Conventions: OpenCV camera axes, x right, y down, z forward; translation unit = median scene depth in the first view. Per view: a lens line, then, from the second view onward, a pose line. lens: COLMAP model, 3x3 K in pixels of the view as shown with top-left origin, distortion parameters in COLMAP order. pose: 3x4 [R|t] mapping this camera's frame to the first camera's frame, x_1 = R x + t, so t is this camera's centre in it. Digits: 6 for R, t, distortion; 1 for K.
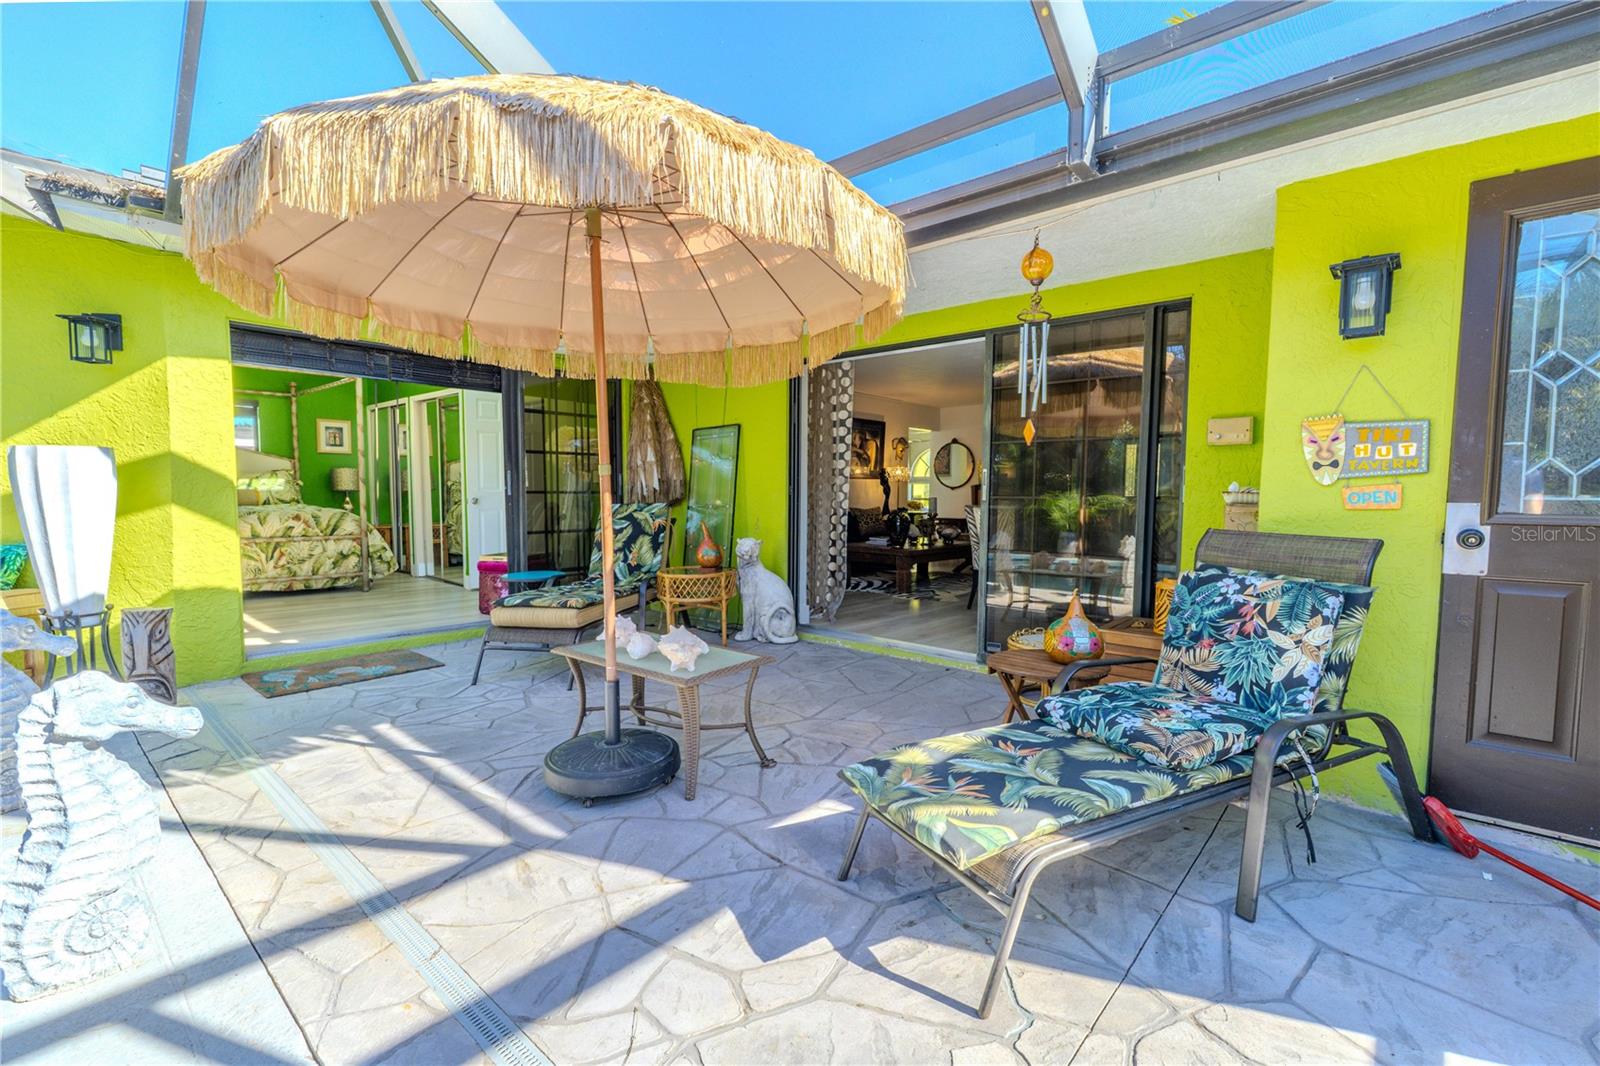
lens RADIAL K [[706.8, 0, 804.8], [0, 706.8, 539.9], [0, 0, 1]] dist [0.002839, 0.000107]
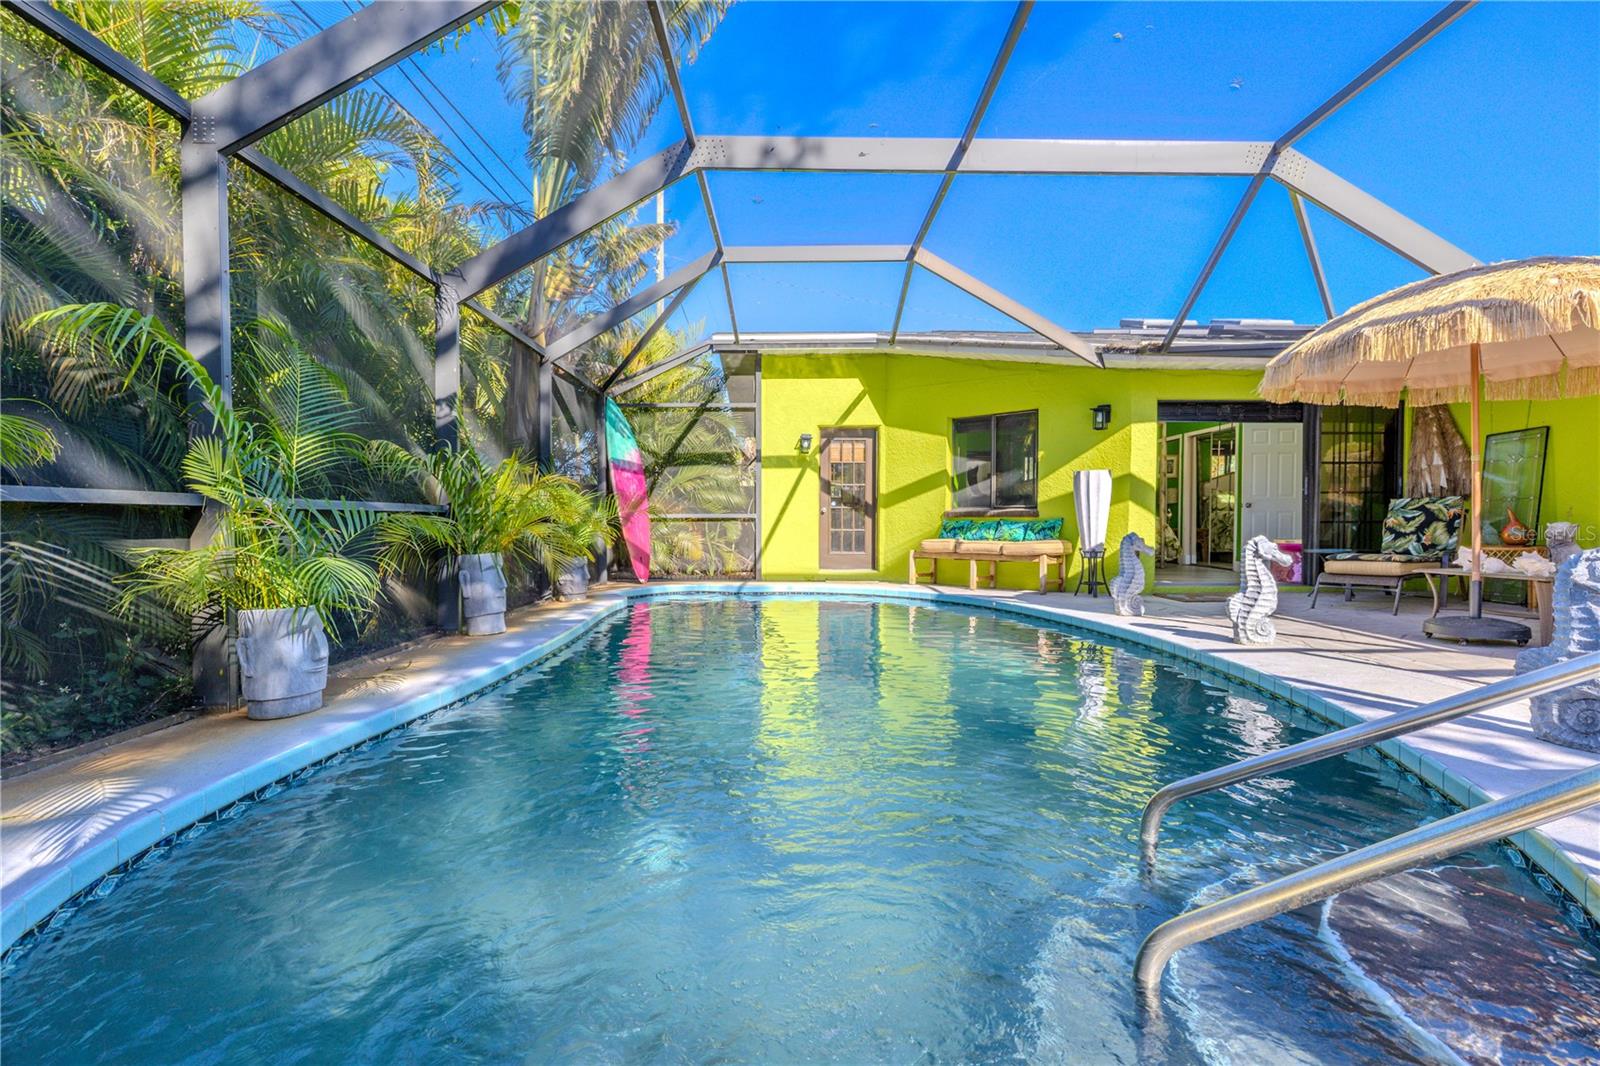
lens RADIAL K [[703.5, 0, 803.3], [0, 703.5, 539.2], [0, 0, 1]] dist [0.003643, 0.000214]
pose [[0.668771, 0.012415, -0.743365, -0.068318], [-0.047561, 0.998527, -0.026112, 0.159847], [0.741946, 0.052818, 0.668376, -0.979817]]
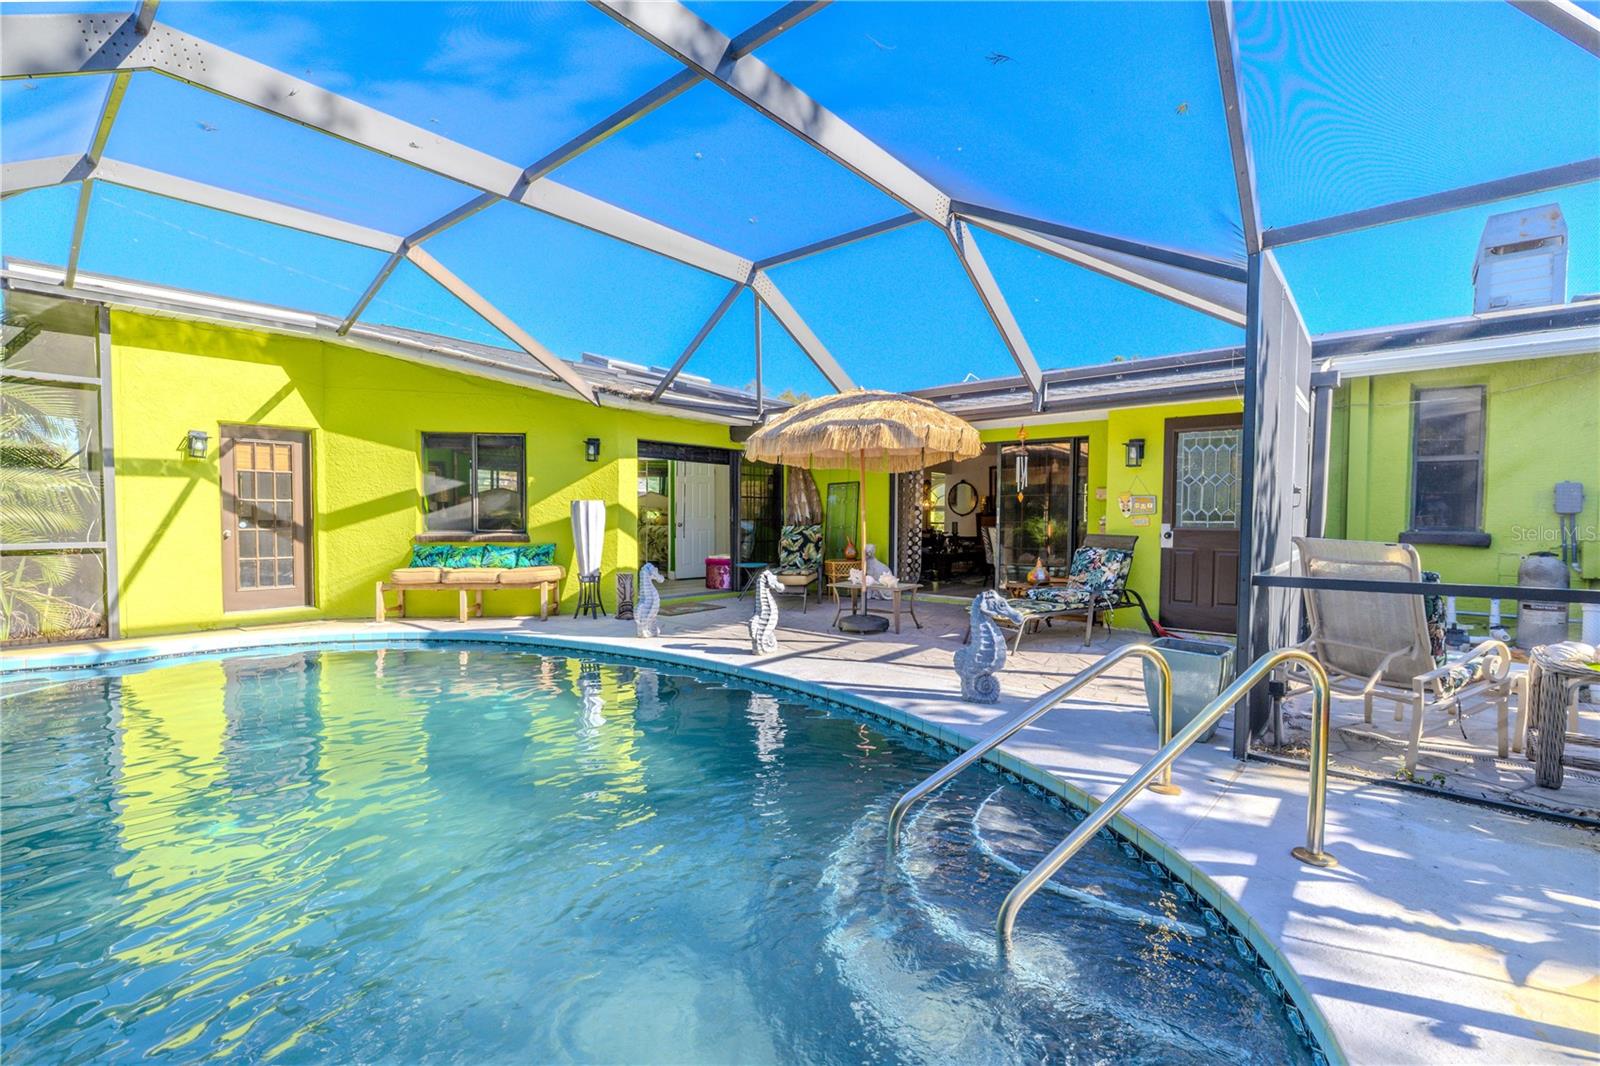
lens RADIAL K [[703.5, 0, 803.3], [0, 703.5, 539.2], [0, 0, 1]] dist [0.003643, 0.000214]
pose [[0.999848, -0.002829, 0.017219, -0.396166], [0.003436, 0.999369, -0.035355, 0.068672], [-0.017108, 0.035409, 0.999226, -1.179711]]
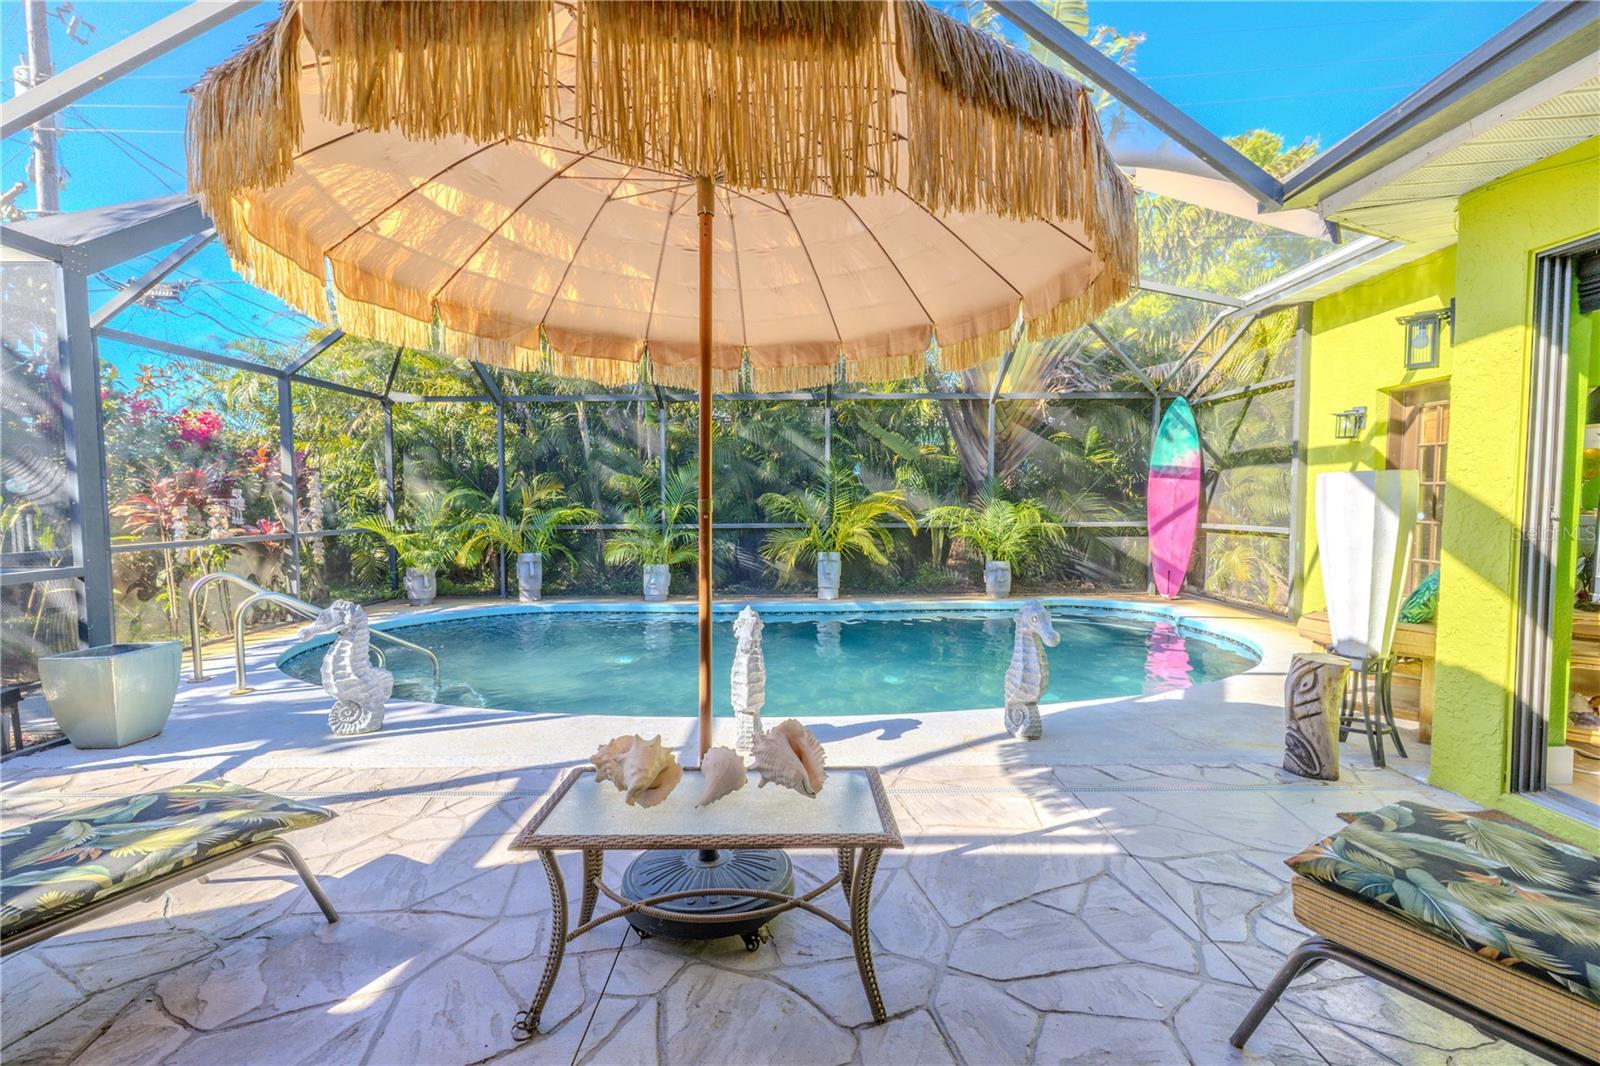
lens RADIAL K [[703.5, 0, 803.3], [0, 703.5, 539.2], [0, 0, 1]] dist [0.003643, 0.000214]
pose [[-0.754146, 0.037760, -0.655621, 0.101491], [-0.041307, 0.993641, 0.104742, -0.105798], [0.655407, 0.106072, -0.747791, 1.168298]]
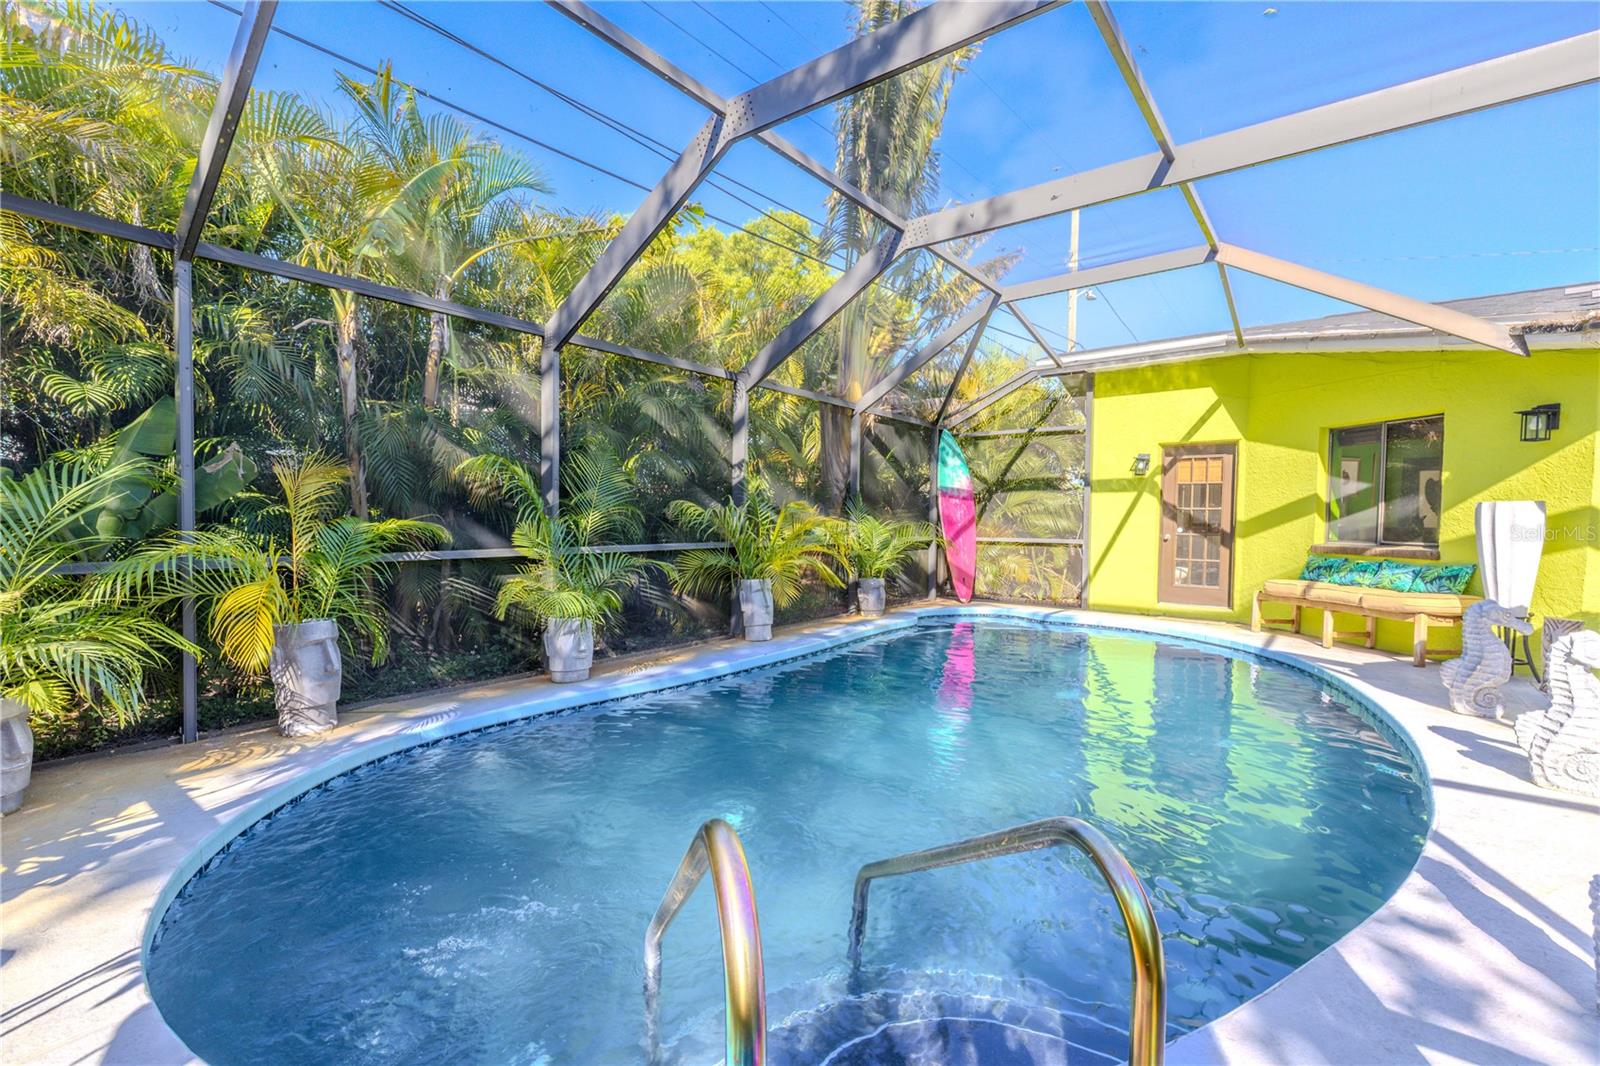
lens RADIAL K [[706.8, 0, 804.8], [0, 706.8, 539.9], [0, 0, 1]] dist [0.002839, 0.000107]
pose [[0.066947, 0.026595, -0.997402, 0.314748], [-0.079783, 0.996586, 0.021219, 0.032644], [0.994562, 0.078156, 0.068841, -0.534907]]
